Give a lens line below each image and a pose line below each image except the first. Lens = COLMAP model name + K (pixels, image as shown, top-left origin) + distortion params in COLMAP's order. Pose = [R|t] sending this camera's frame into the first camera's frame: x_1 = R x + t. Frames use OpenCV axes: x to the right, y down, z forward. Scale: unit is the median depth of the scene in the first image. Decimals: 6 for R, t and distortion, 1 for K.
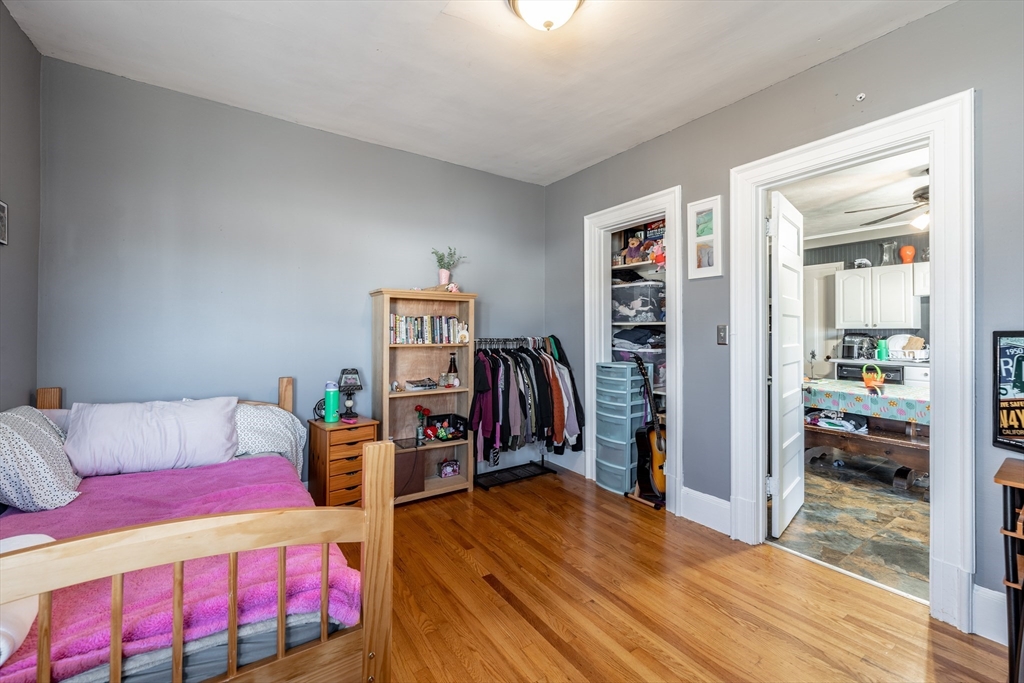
lens RADIAL K [[410.1, 0, 514.3], [0, 410.1, 339.9], [0, 0, 1]] dist [-0.002007, -0.000195]
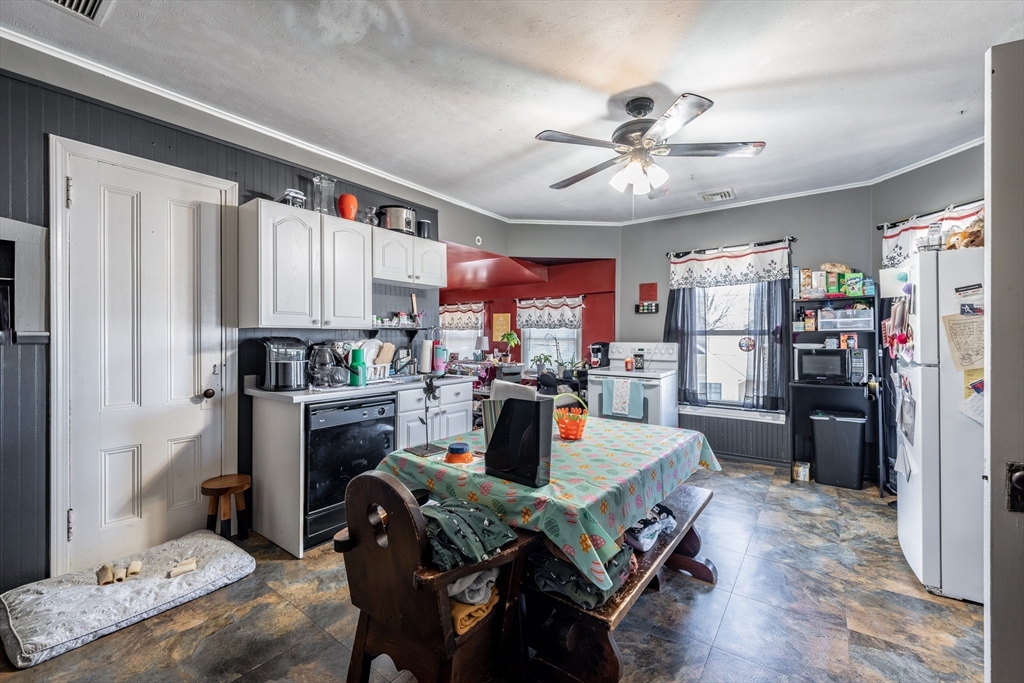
lens RADIAL K [[423.2, 0, 520.2], [0, 423.2, 338.5], [0, 0, 1]] dist [0.000012, -0.000339]
pose [[-0.340780, -0.000031, 0.940143, 0.277979], [0.010219, 0.999941, 0.003738, -0.014219], [-0.940087, 0.010881, -0.340760, 0.959052]]
